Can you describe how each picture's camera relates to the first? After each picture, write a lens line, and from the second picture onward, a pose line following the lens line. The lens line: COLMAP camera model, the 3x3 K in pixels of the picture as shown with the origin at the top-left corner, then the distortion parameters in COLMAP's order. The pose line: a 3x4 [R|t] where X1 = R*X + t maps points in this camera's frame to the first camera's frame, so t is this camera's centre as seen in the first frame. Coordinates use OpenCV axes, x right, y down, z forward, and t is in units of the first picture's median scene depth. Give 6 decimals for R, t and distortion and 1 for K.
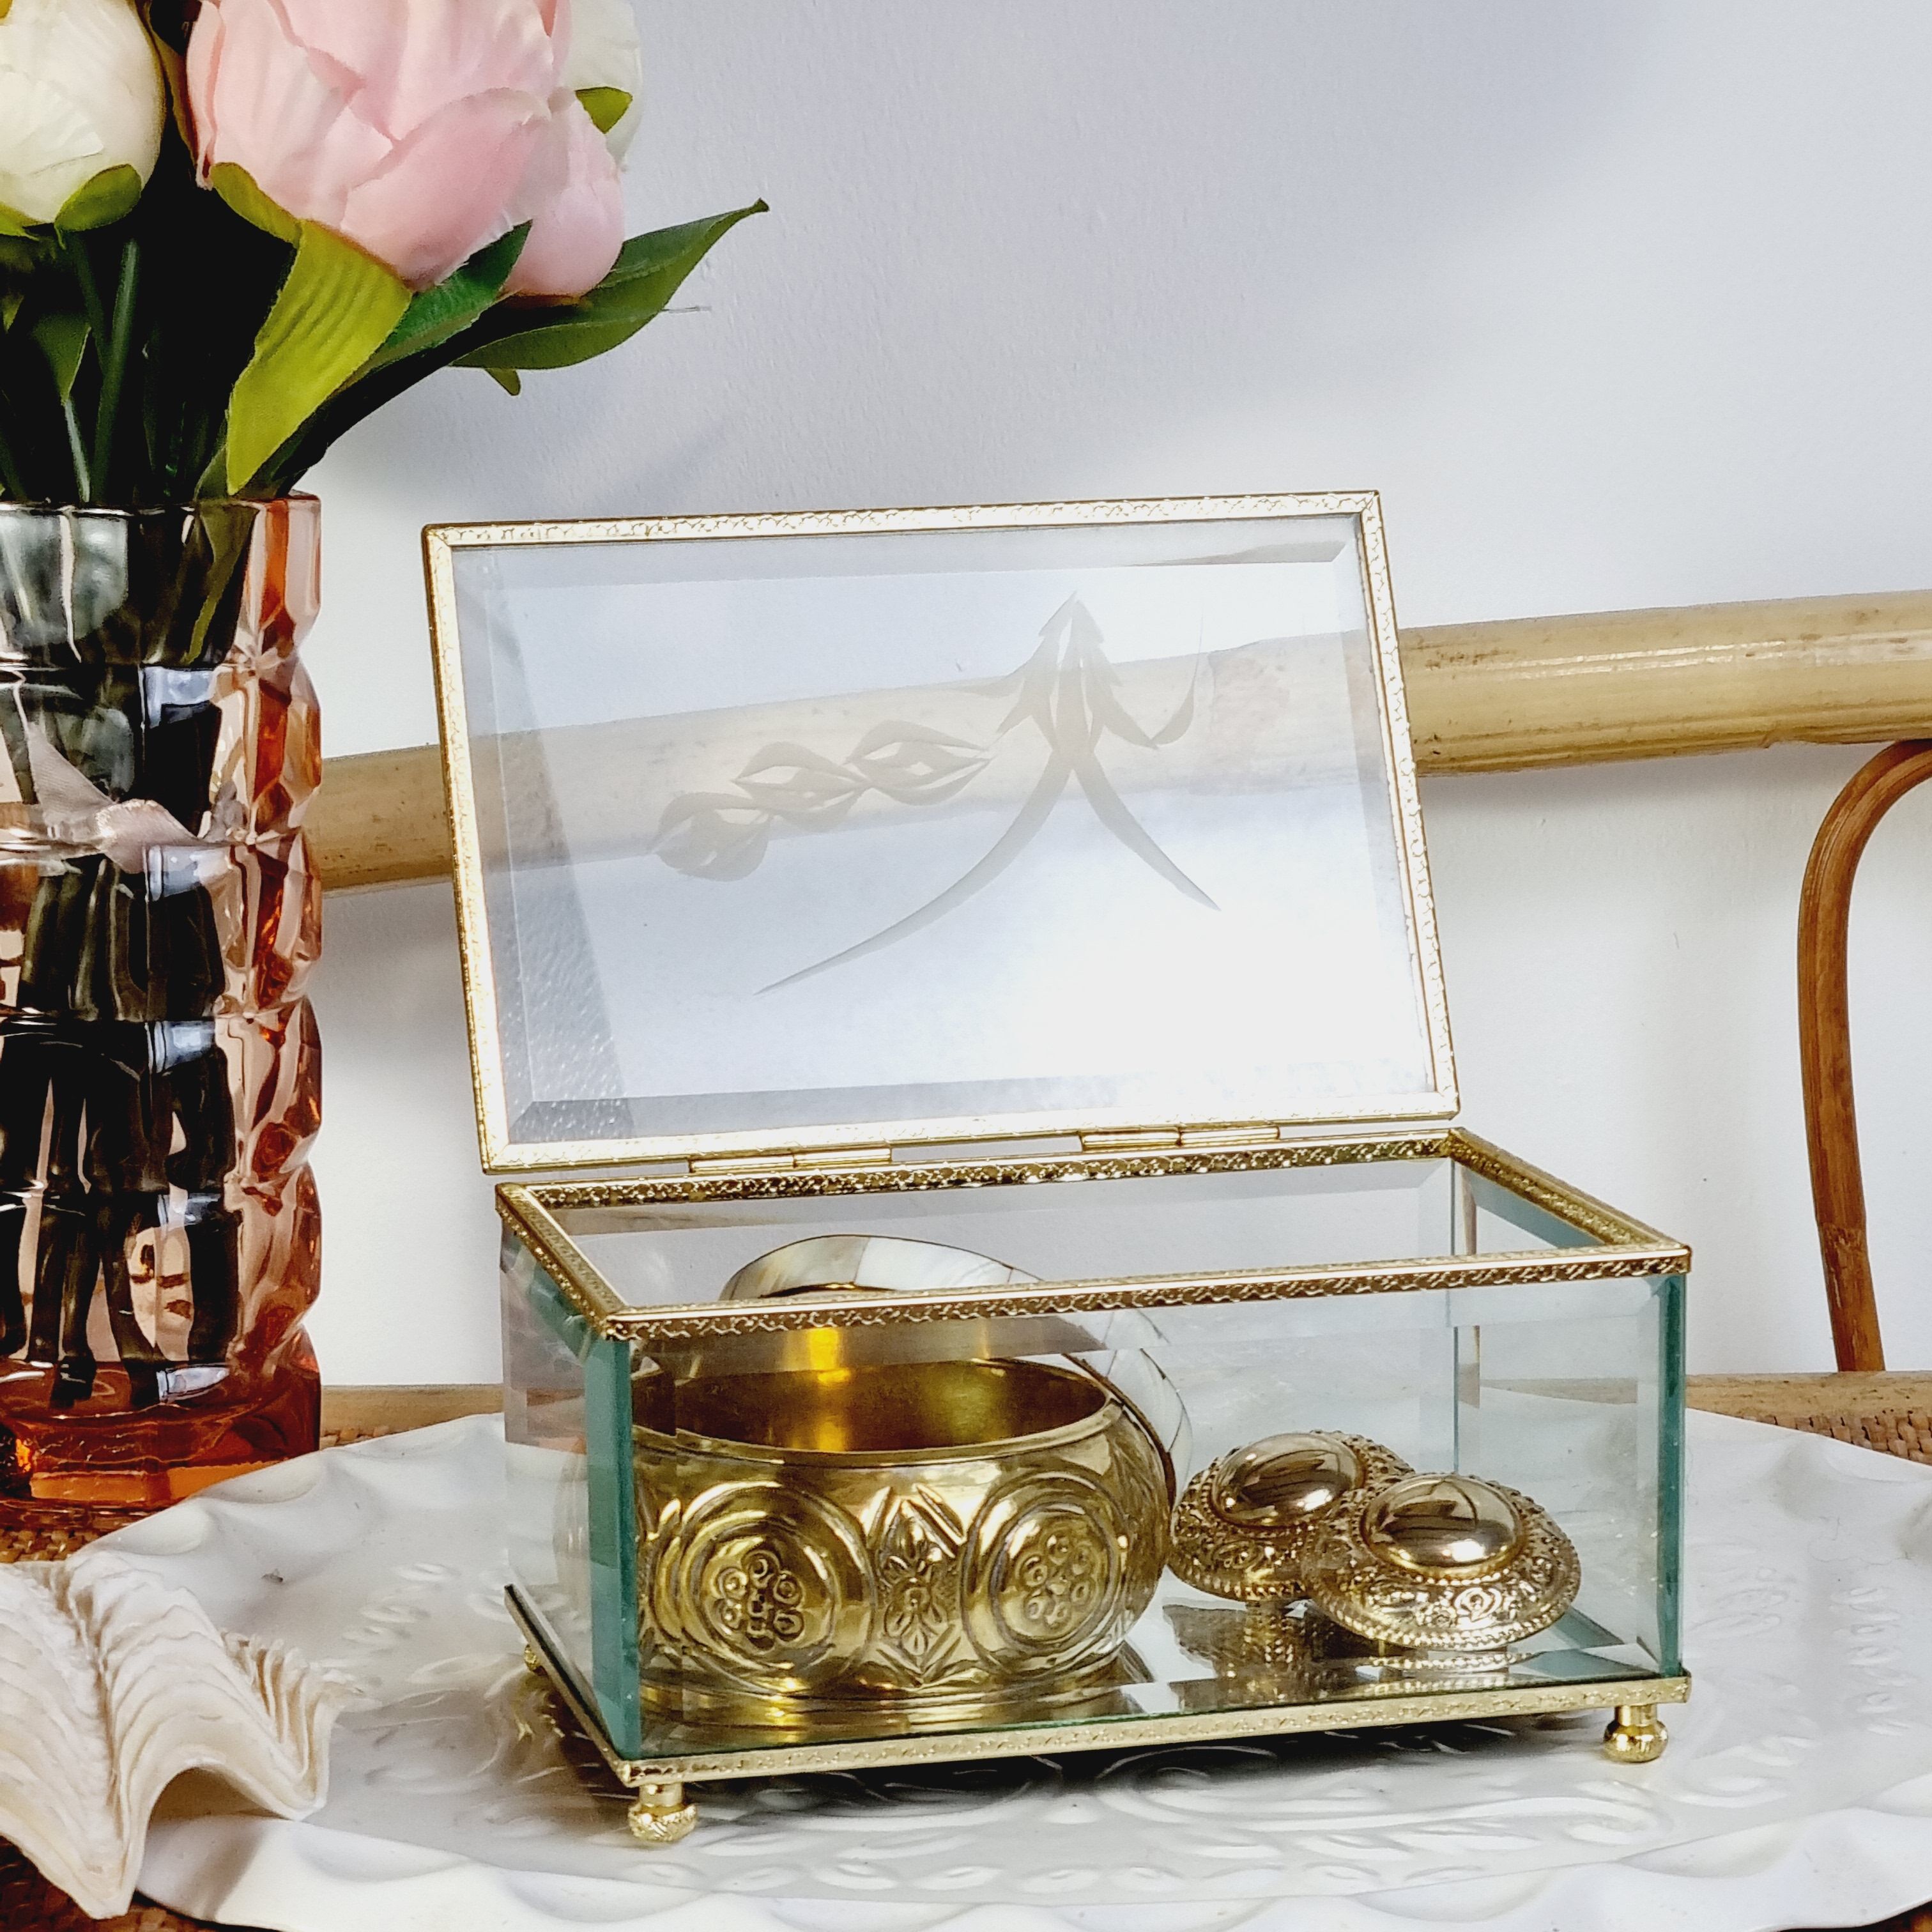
lens RADIAL K [[5769.7, 0, 964.7], [0, 5769.7, 1217.0], [0, 0, 1]] dist [0.030748, 0.000000]
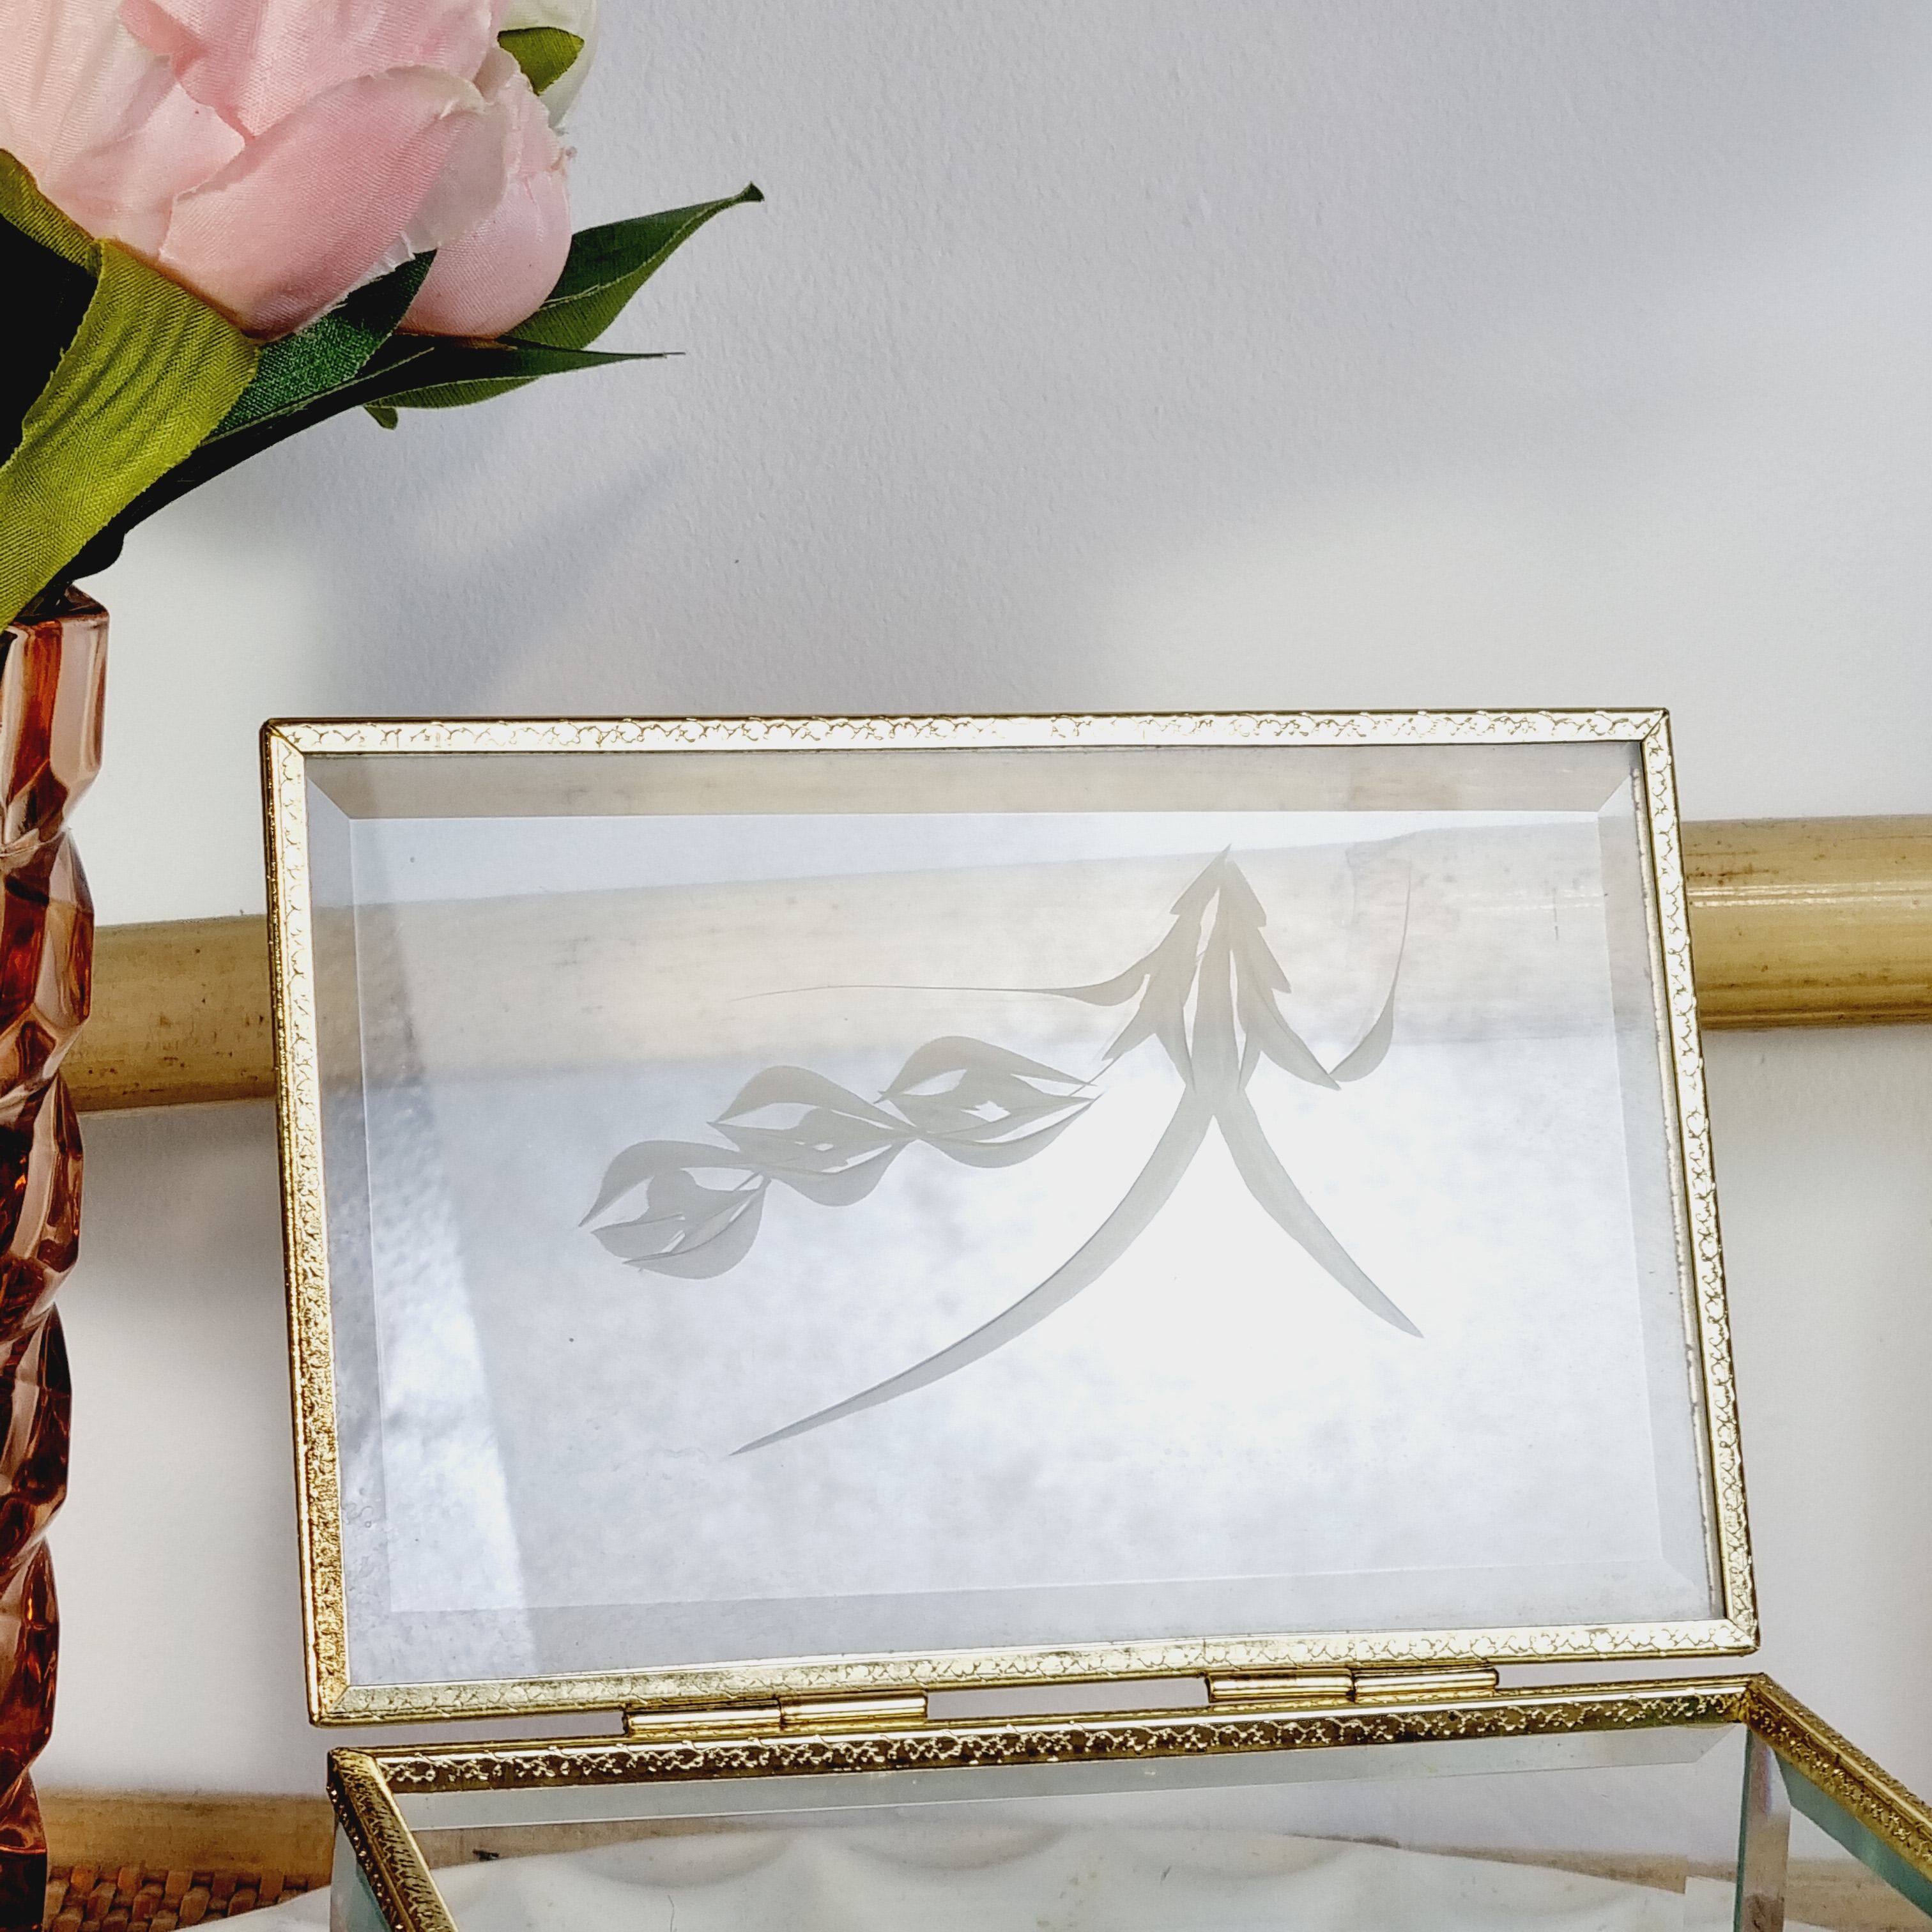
lens RADIAL K [[5769.7, 0, 954.8], [0, 5769.7, 957.6], [0, 0, 1]] dist [0.030748, 0.000000]
pose [[0.997958, 0.047278, 0.042948, -0.041185], [-0.047722, 0.998817, 0.009375, -0.100946], [-0.042453, -0.011405, 0.999033, 0.329144]]
